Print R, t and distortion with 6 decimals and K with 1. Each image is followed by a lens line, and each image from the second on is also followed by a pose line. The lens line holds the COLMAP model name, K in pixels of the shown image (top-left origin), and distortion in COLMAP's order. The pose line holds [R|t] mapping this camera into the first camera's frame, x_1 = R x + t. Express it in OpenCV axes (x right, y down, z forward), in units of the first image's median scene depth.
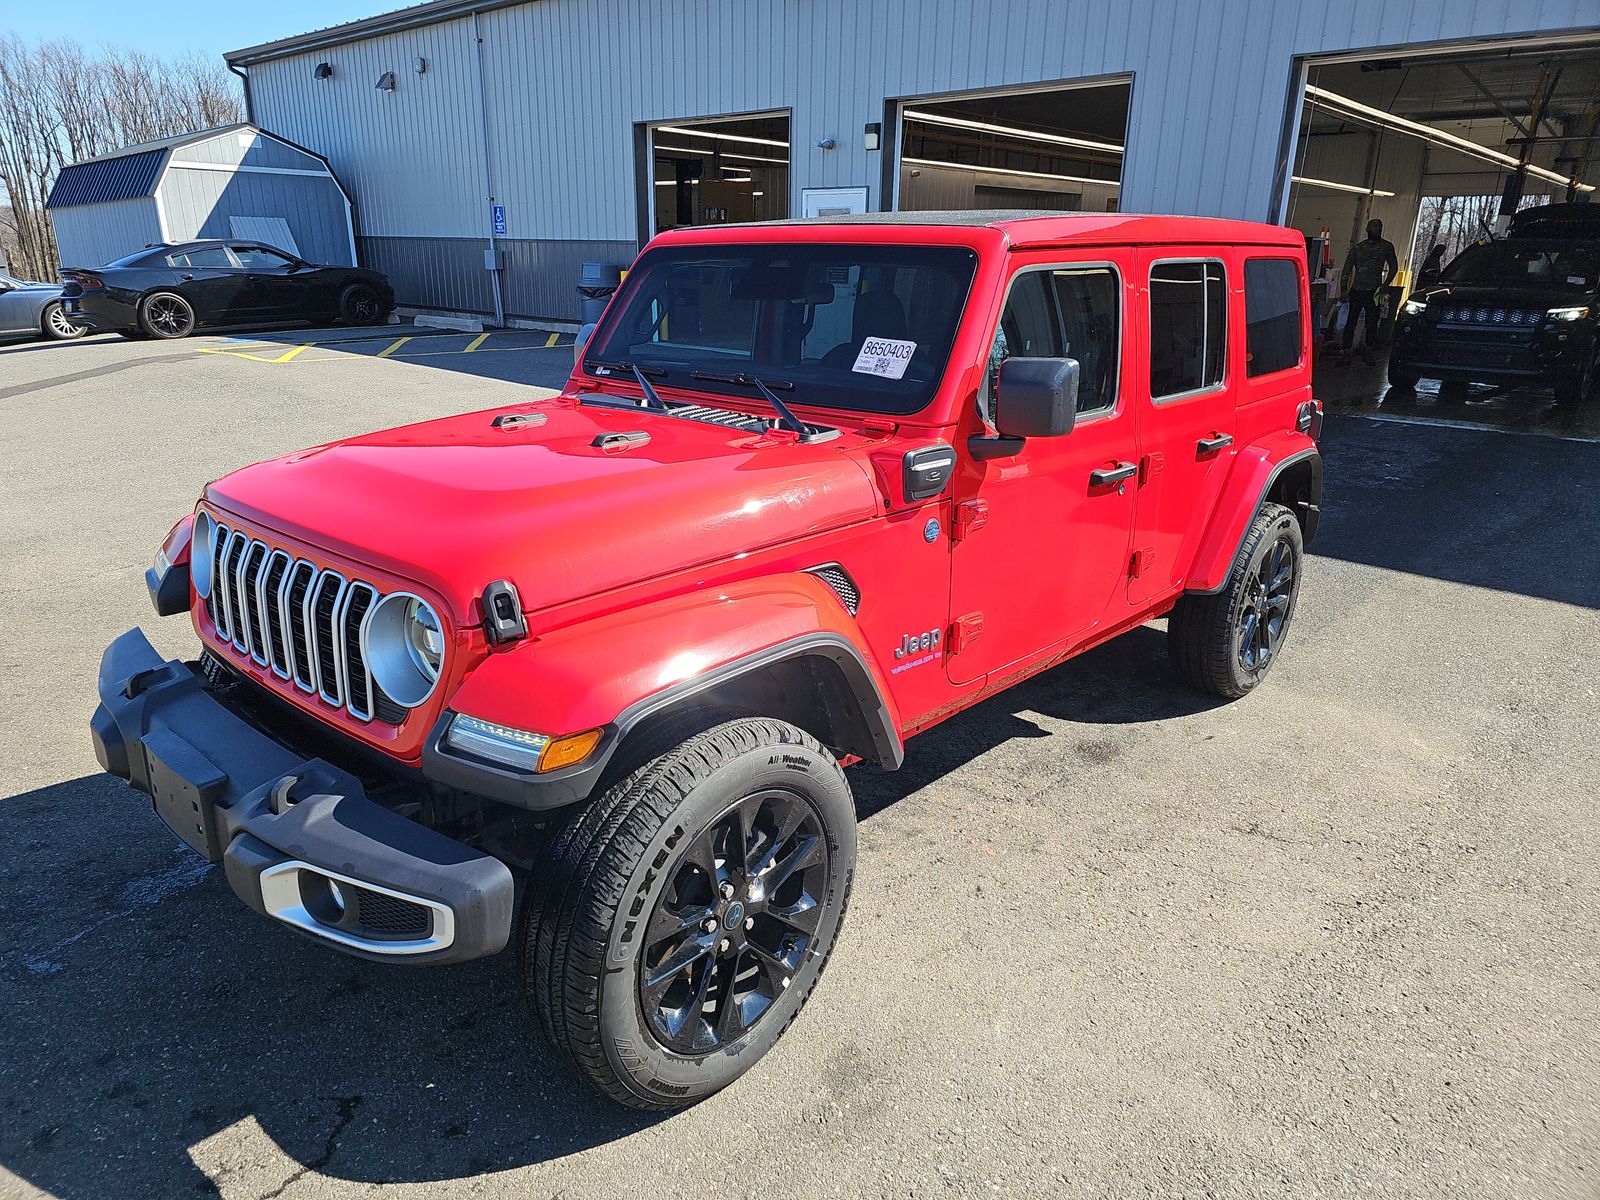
lens RADIAL K [[1040.2, 0, 797.6], [0, 1040.2, 605.4], [0, 0, 1]] dist [0.041335, -0.029248]
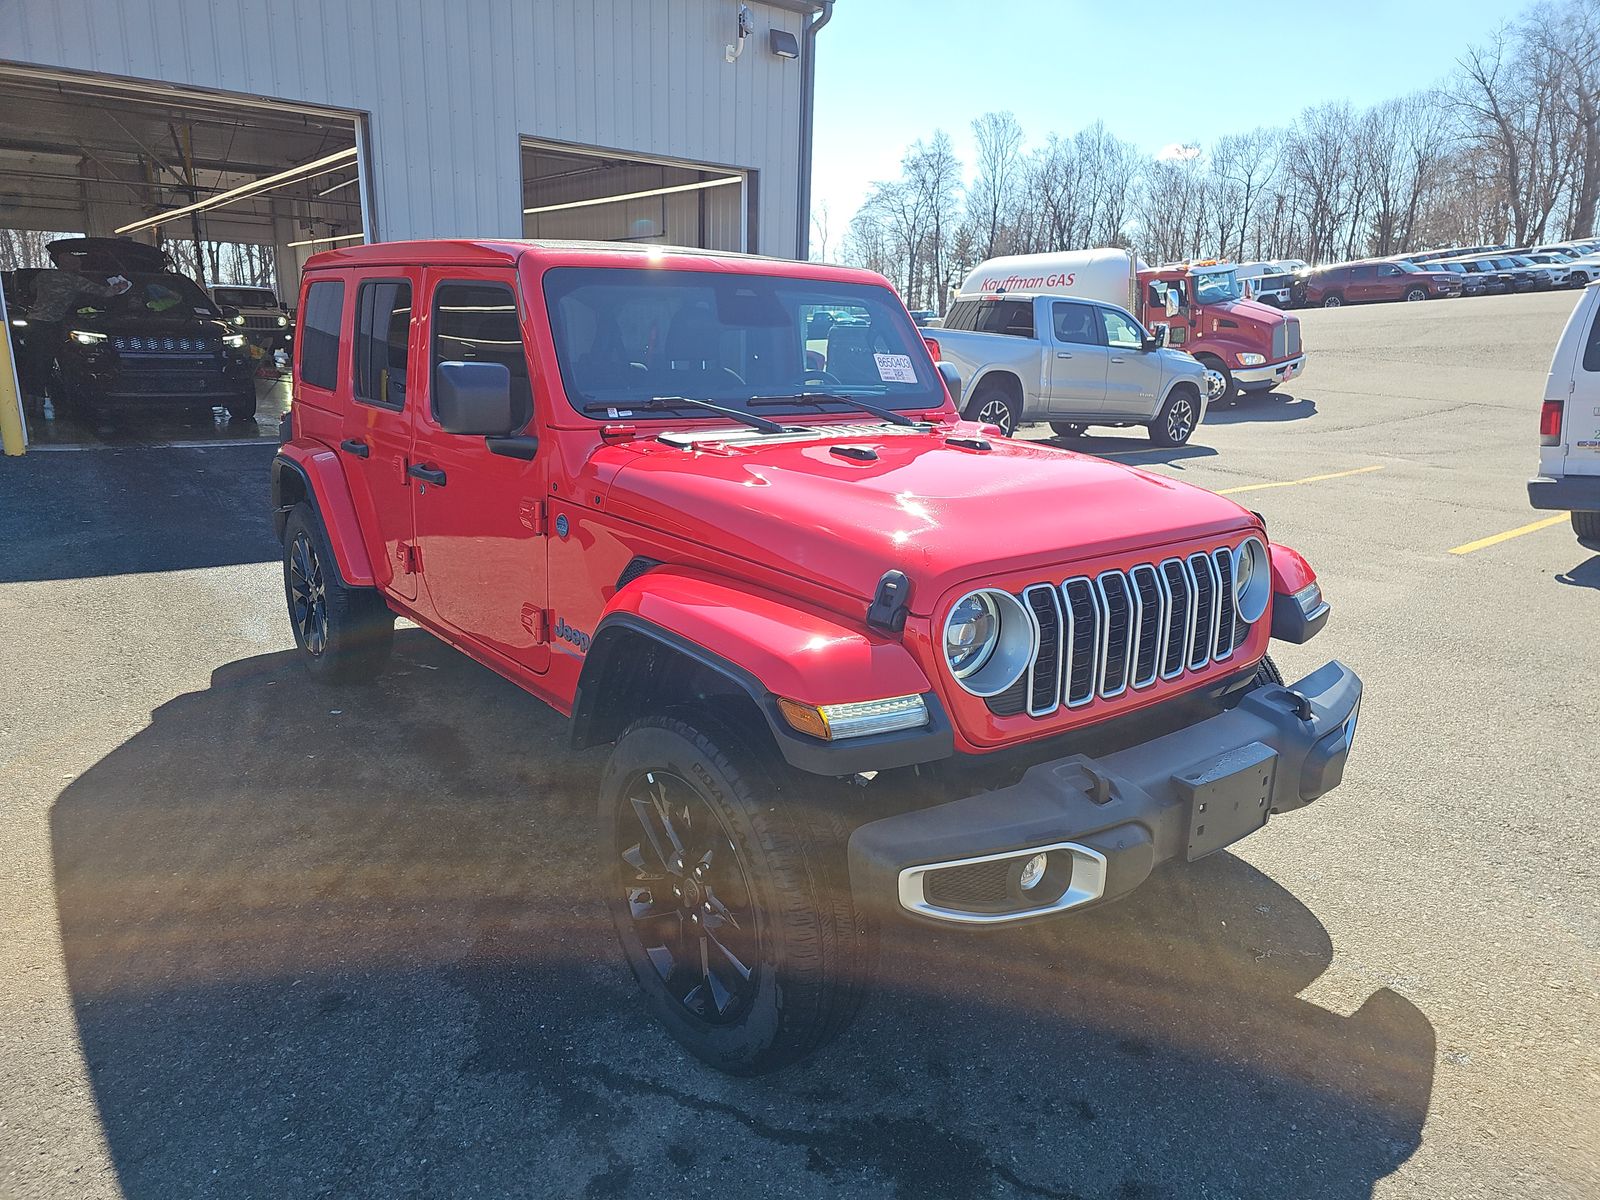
lens RADIAL K [[1040.2, 0, 800.6], [0, 1040.2, 590.1], [0, 0, 1]] dist [0.041335, -0.029248]
pose [[0.180095, -0.252556, 0.950674, -0.297285], [0.291416, 0.936788, 0.193662, -0.062976], [-0.939491, 0.242164, 0.242310, 0.206496]]
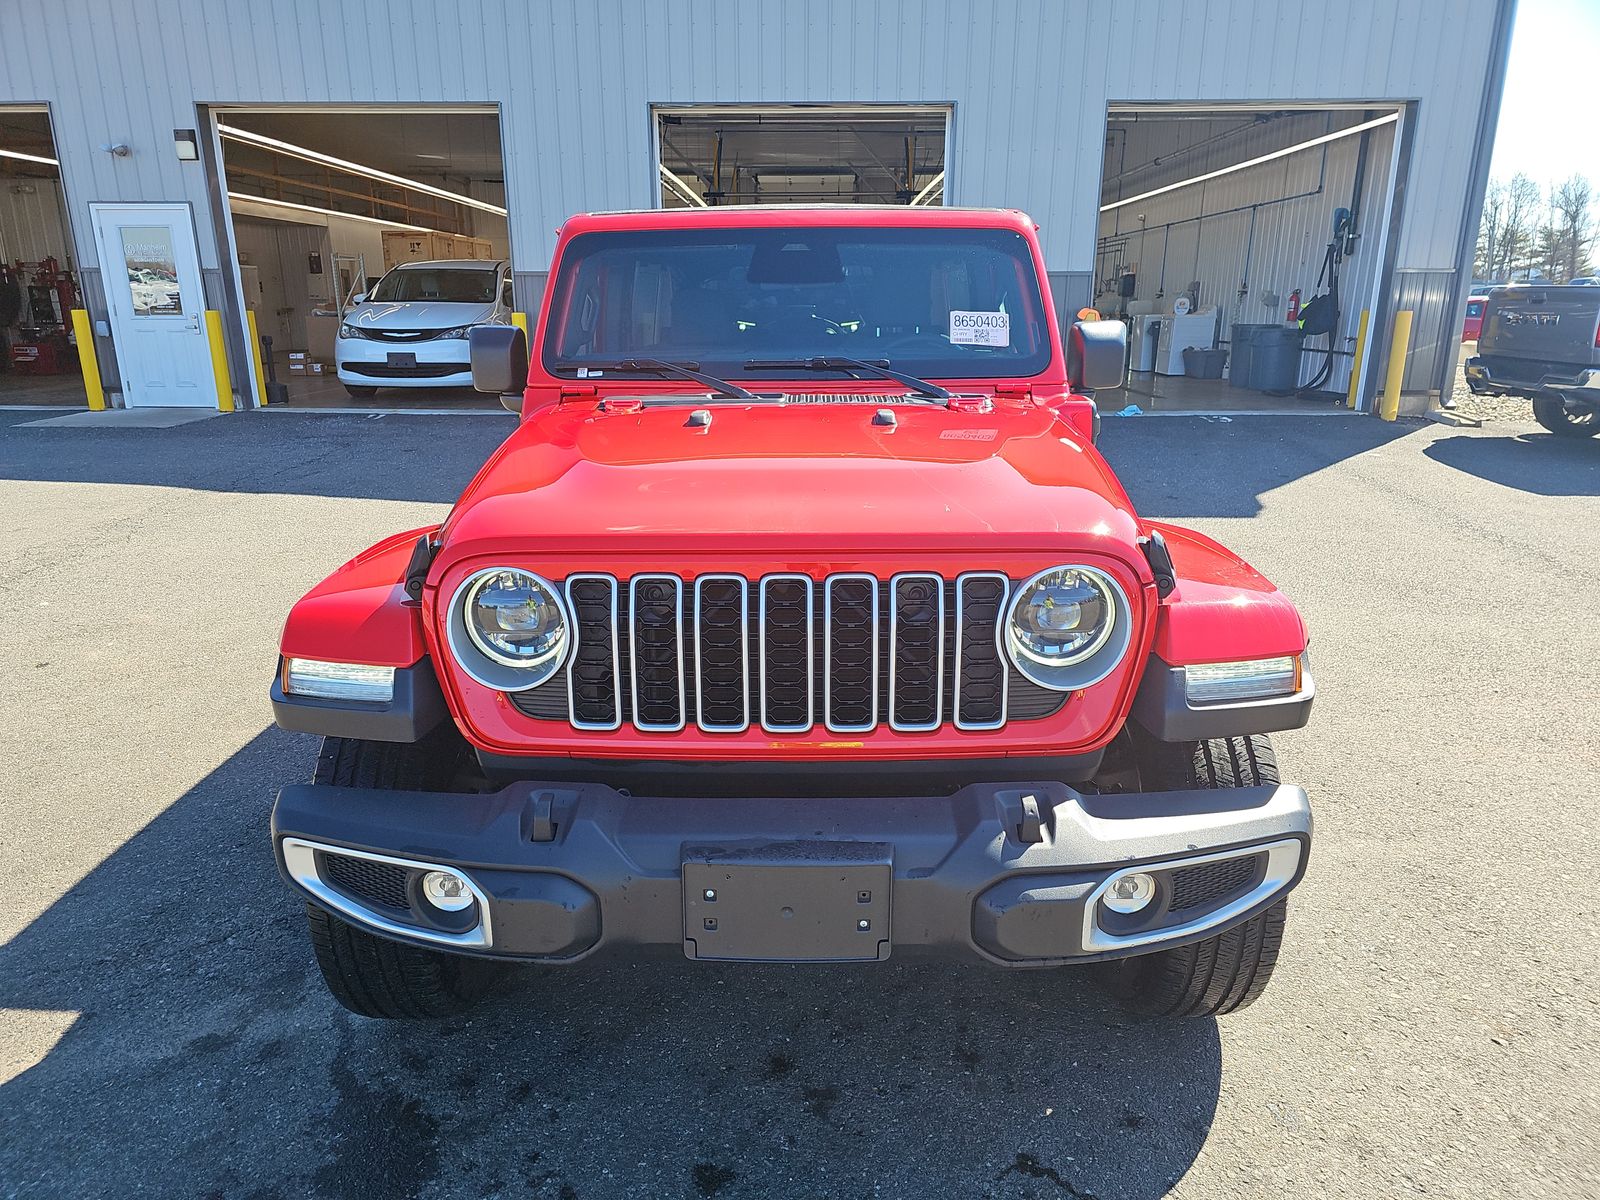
lens RADIAL K [[1040.2, 0, 800.9], [0, 1040.2, 602.9], [0, 0, 1]] dist [0.041335, -0.029248]
pose [[0.753378, -0.199126, 0.626715, -0.187998], [0.222089, 0.974099, 0.042525, -0.011615], [-0.618950, 0.107150, 0.778088, 0.073143]]
